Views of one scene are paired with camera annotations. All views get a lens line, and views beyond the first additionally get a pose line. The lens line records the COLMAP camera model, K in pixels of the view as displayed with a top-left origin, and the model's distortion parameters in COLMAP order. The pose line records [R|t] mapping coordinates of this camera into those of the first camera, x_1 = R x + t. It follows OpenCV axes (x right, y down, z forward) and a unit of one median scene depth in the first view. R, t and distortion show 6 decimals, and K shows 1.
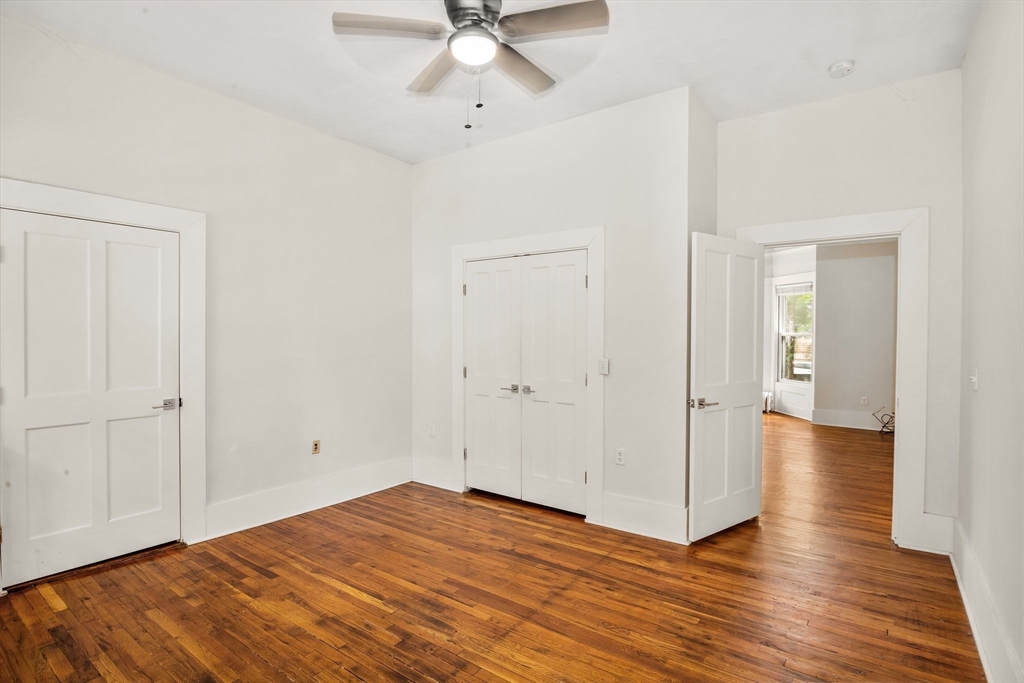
lens RADIAL K [[501.9, 0, 509.2], [0, 501.9, 341.9], [0, 0, 1]] dist [-0.018575, 0.000204]
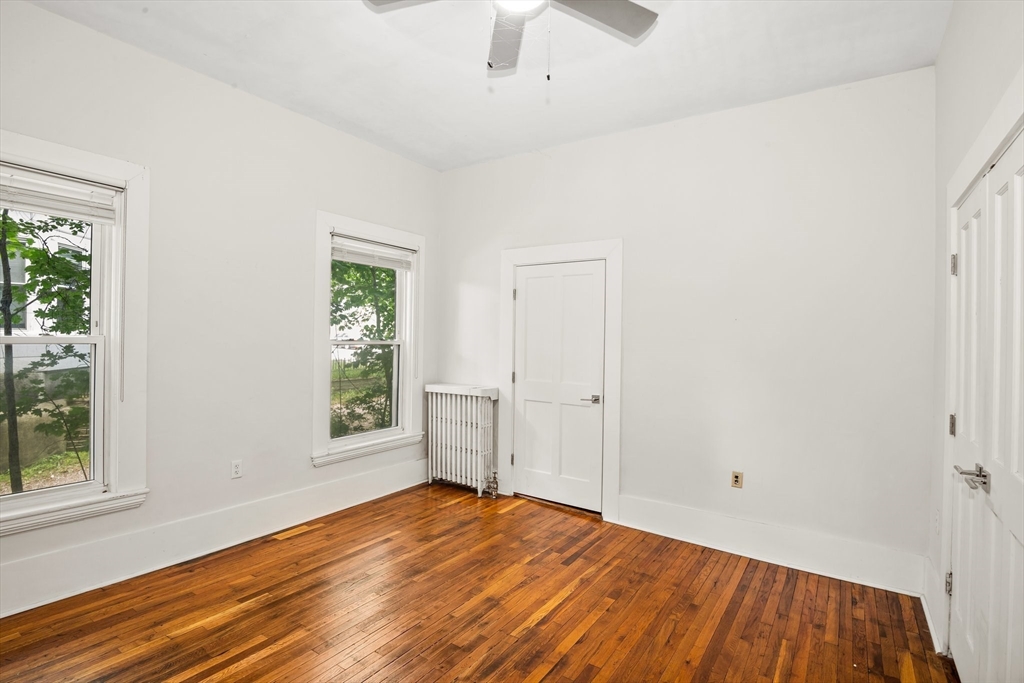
lens RADIAL K [[501.9, 0, 509.2], [0, 501.9, 335.6], [0, 0, 1]] dist [-0.018575, 0.000204]
pose [[0.044135, -0.001339, -0.999025, 0.573410], [-0.033341, 0.999440, -0.002812, -0.024623], [0.998469, 0.033432, 0.044065, 0.738047]]
